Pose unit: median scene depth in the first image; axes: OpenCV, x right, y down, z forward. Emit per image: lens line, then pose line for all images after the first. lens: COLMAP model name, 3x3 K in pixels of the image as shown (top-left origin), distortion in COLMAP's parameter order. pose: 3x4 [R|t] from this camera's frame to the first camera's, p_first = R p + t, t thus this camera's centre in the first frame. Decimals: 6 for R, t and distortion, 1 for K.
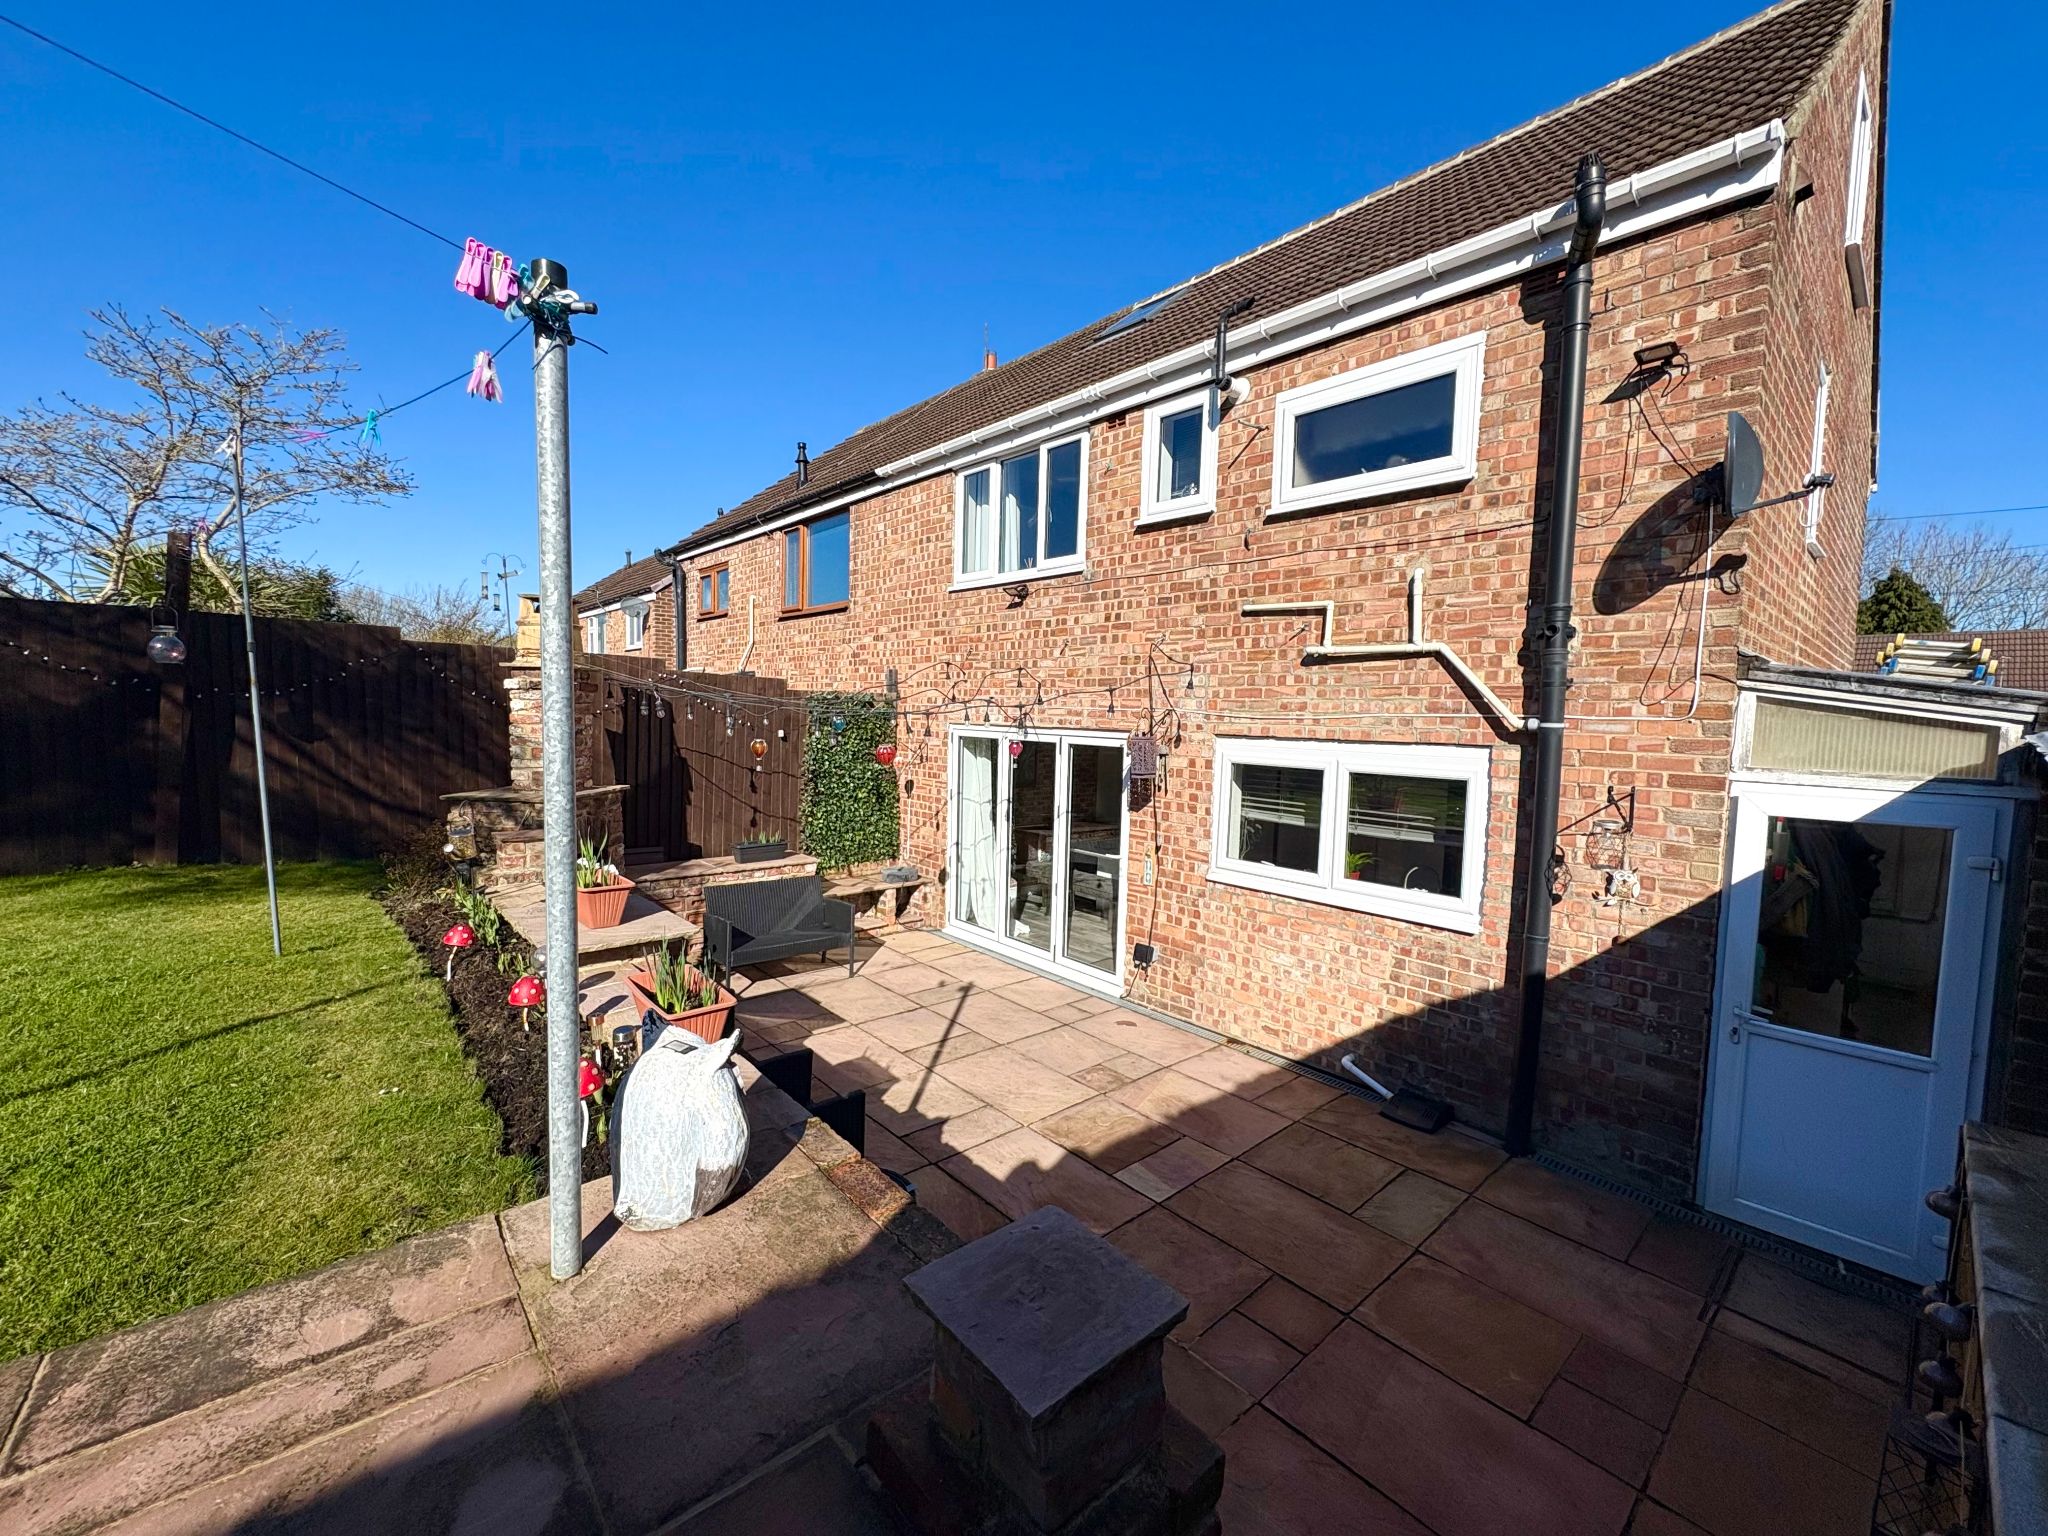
lens RADIAL K [[816.8, 0, 1012.2], [0, 816.8, 768.6], [0, 0, 1]] dist [0.001601, -0.000058]
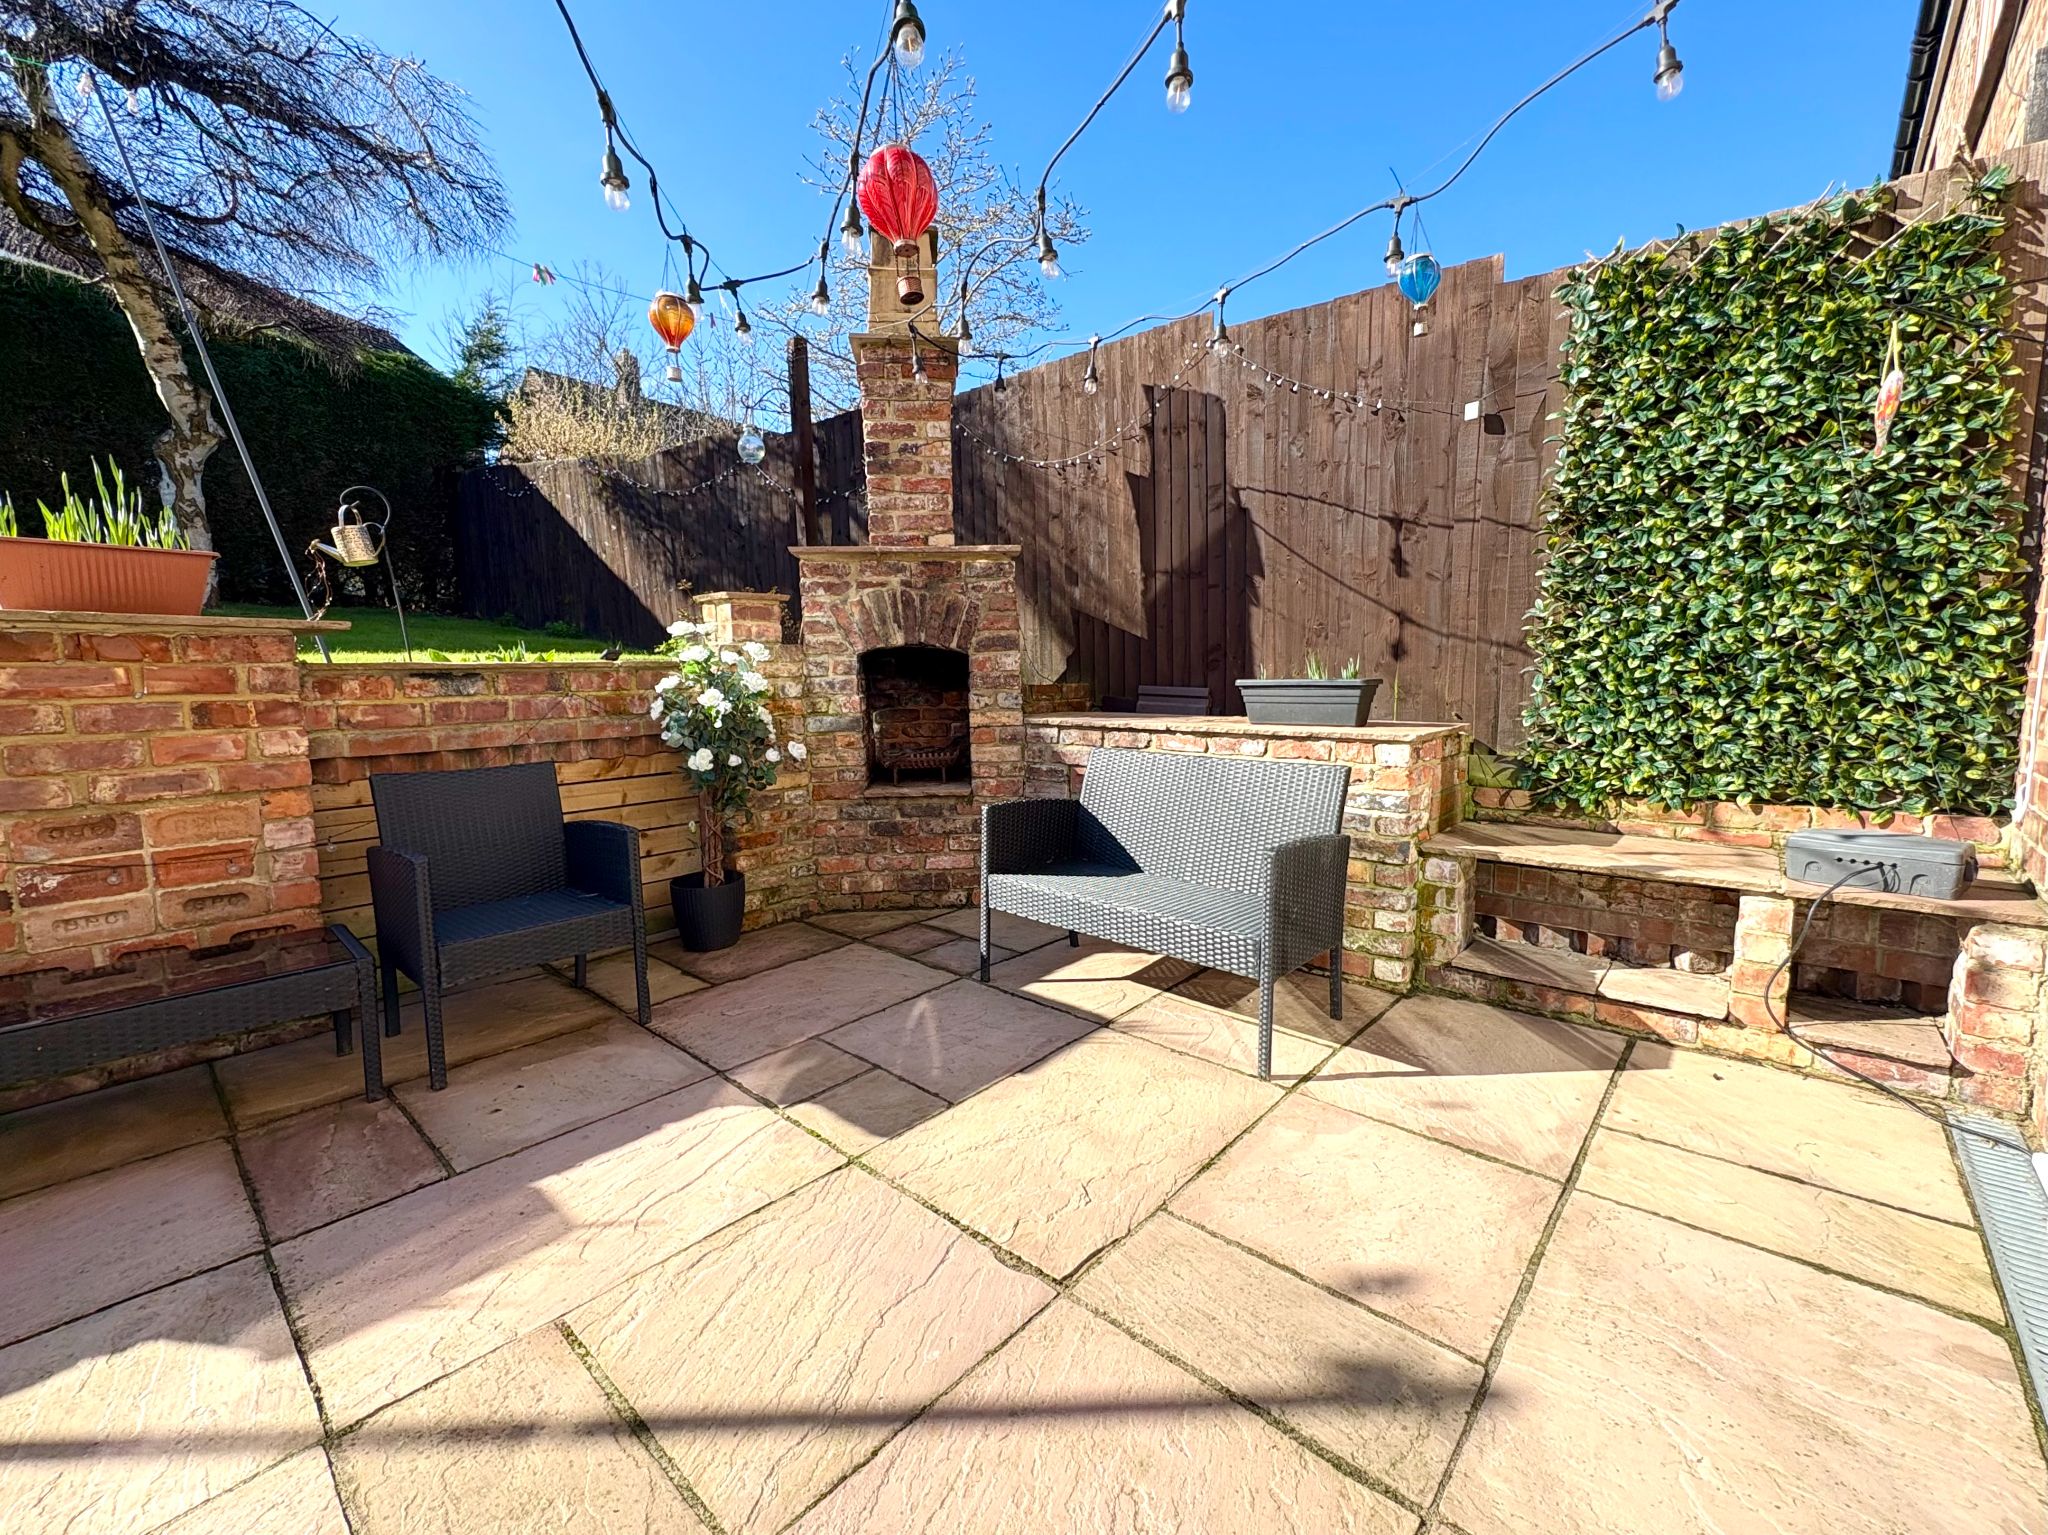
lens RADIAL K [[853.5, 0, 1040.5], [0, 853.5, 760.4], [0, 0, 1]] dist [0.000815, -0.000039]
pose [[0.121782, 0.074515, -0.989756, 0.130981], [-0.052419, 0.996269, 0.068556, 0.140422], [0.991172, 0.043533, 0.125234, 1.051823]]
